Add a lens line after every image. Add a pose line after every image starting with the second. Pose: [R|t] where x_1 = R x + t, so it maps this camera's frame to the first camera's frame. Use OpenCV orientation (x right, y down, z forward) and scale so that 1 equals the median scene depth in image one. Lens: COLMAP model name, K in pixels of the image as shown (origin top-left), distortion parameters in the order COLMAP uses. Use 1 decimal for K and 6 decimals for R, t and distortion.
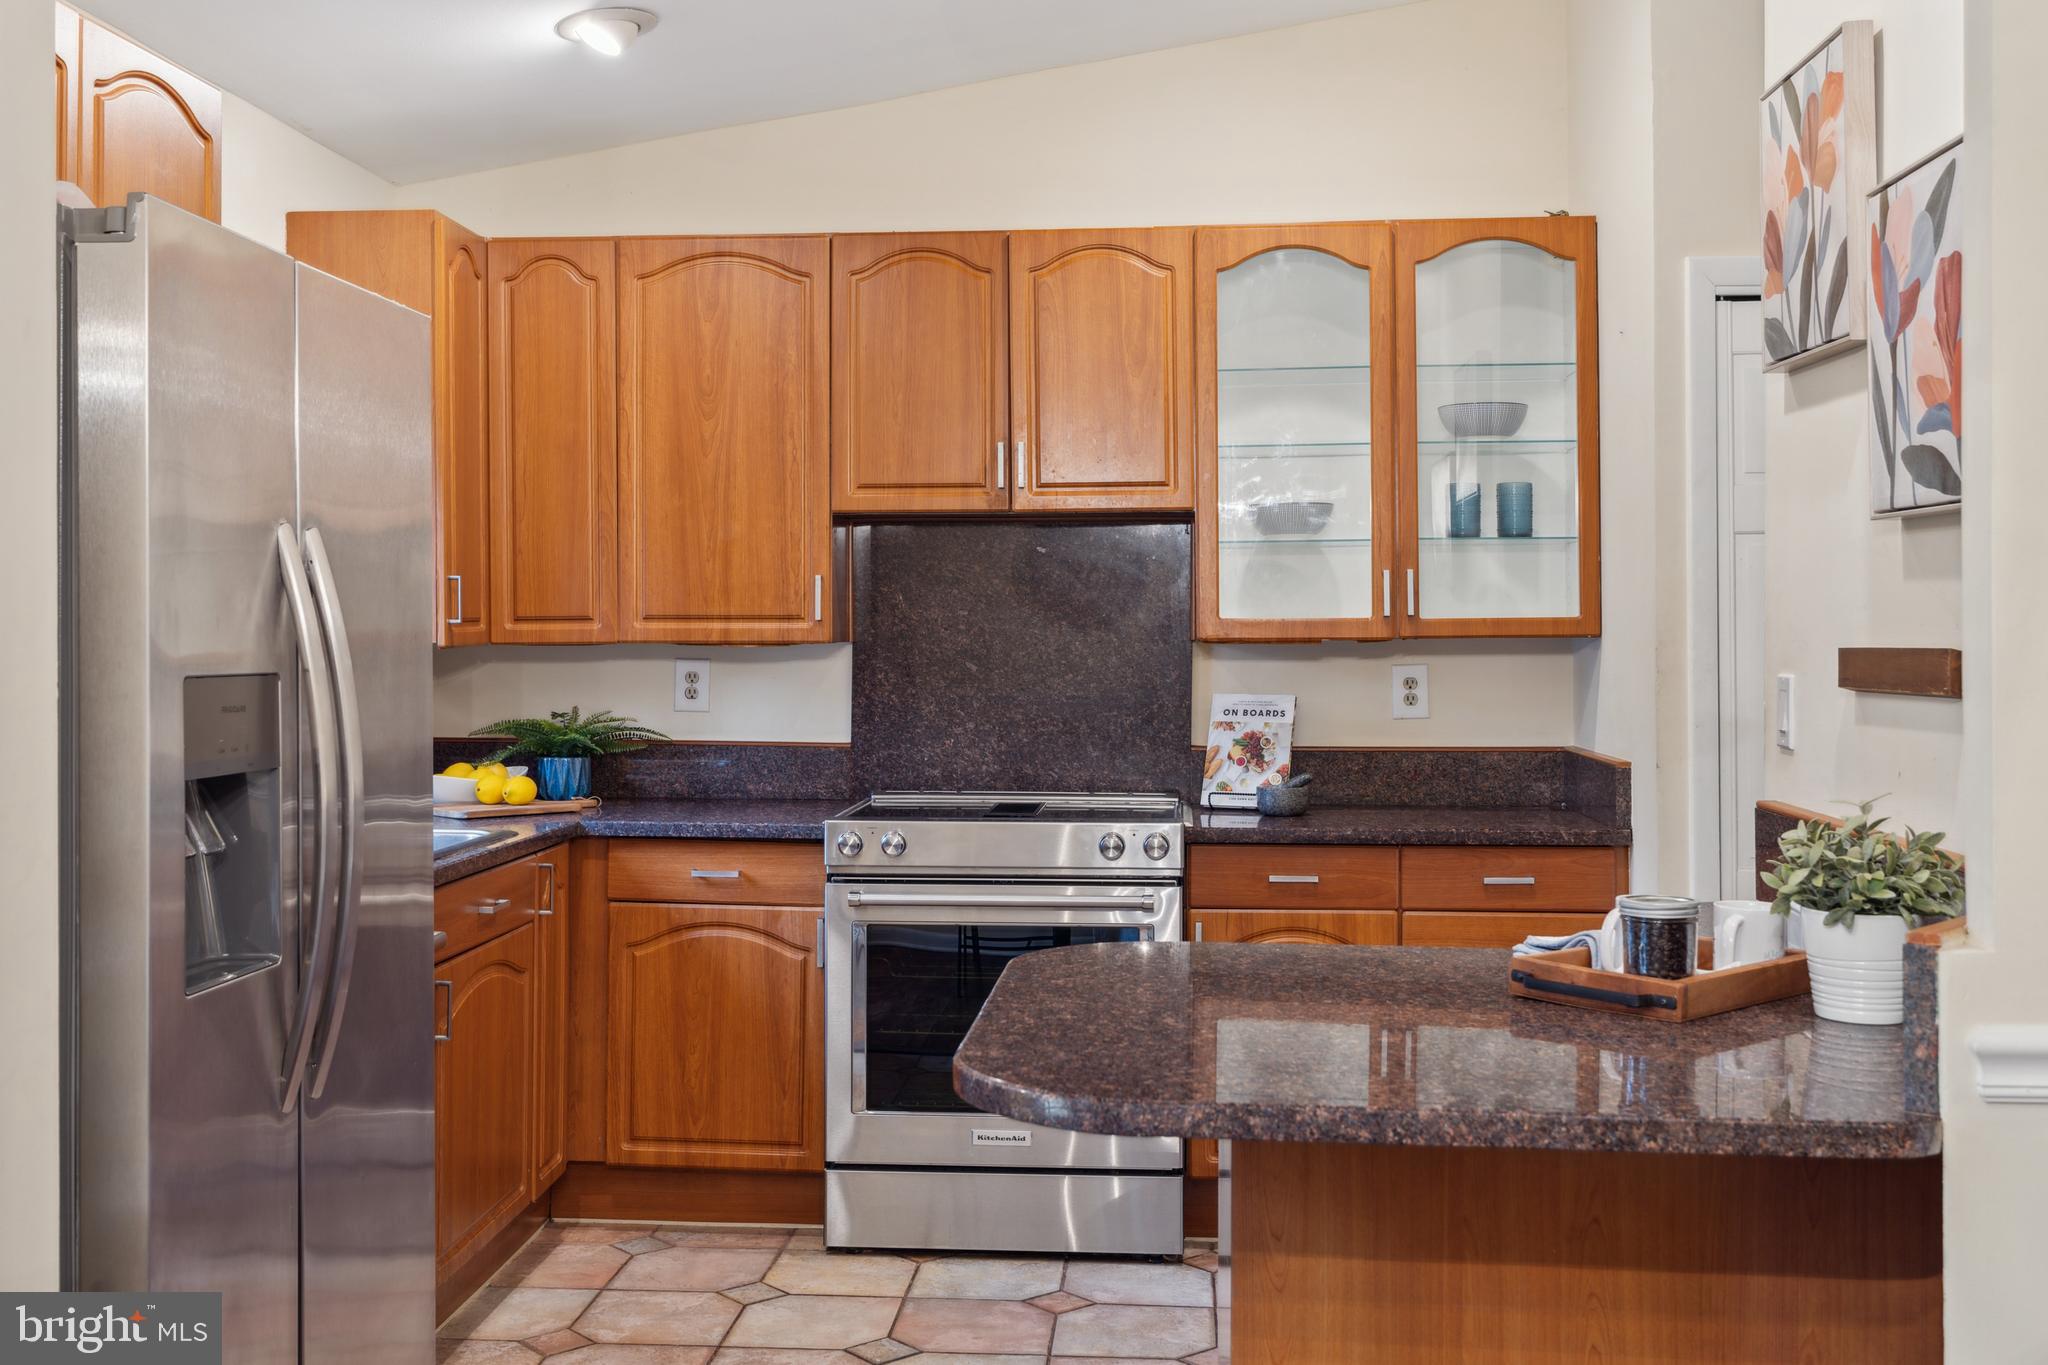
lens RADIAL K [[2107.1, 0, 1022.2], [0, 2107.1, 618.6], [0, 0, 1]] dist [0.015052, 0.004669]
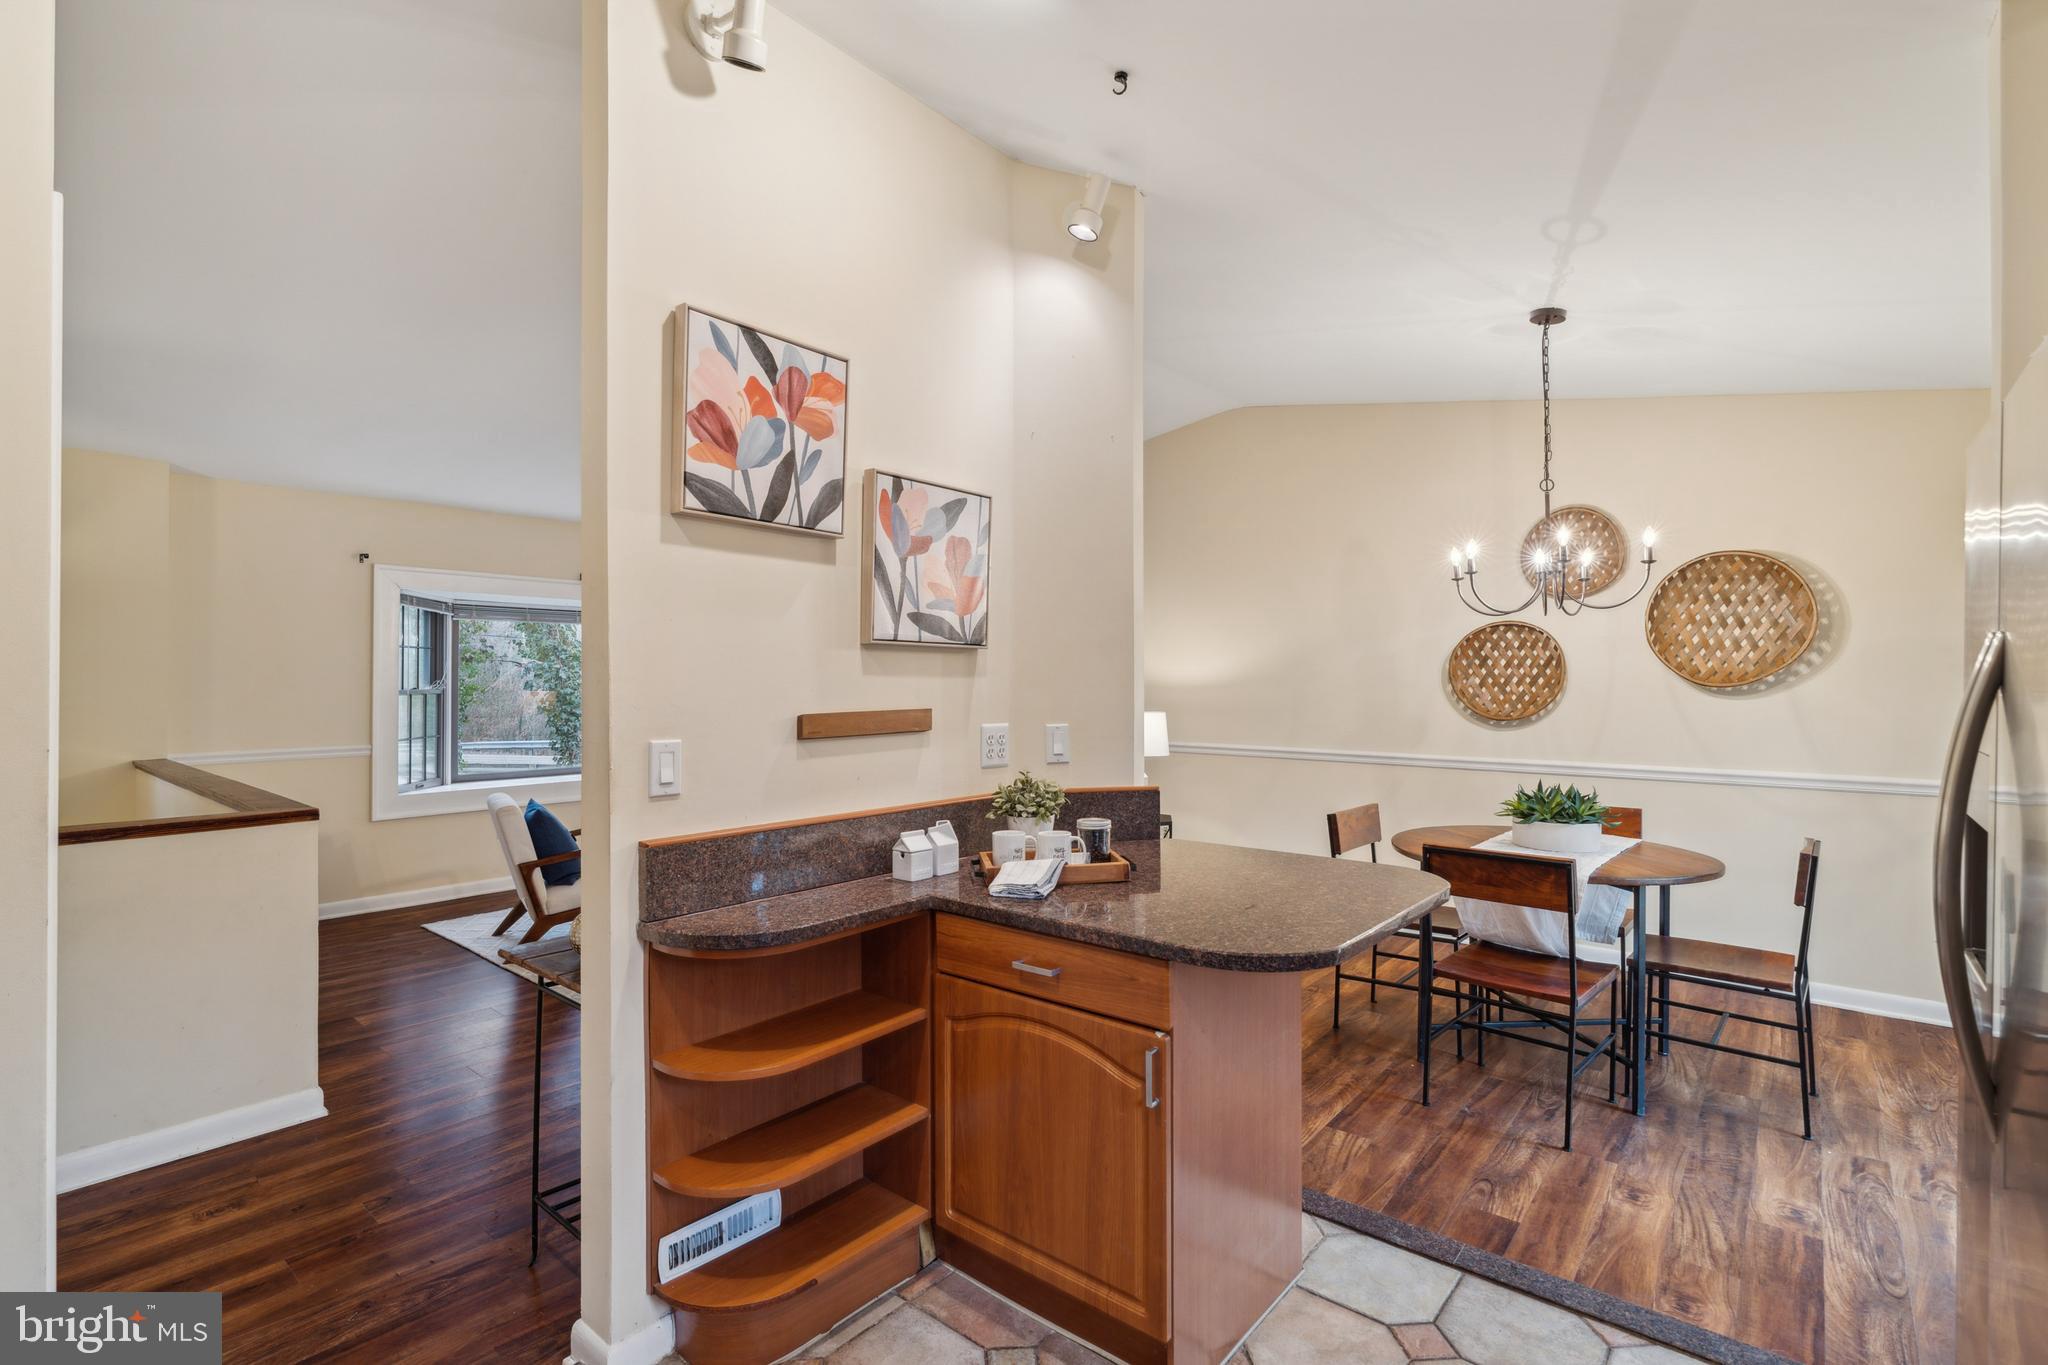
lens RADIAL K [[950.4, 0, 1024.4], [0, 950.4, 675.3], [0, 0, 1]] dist [0.001844, 0.000885]
pose [[-0.811862, 0.002686, 0.583844, -0.114664], [-0.000346, 0.999987, -0.005082, -0.008329], [-0.583850, -0.004328, -0.811850, 0.928080]]
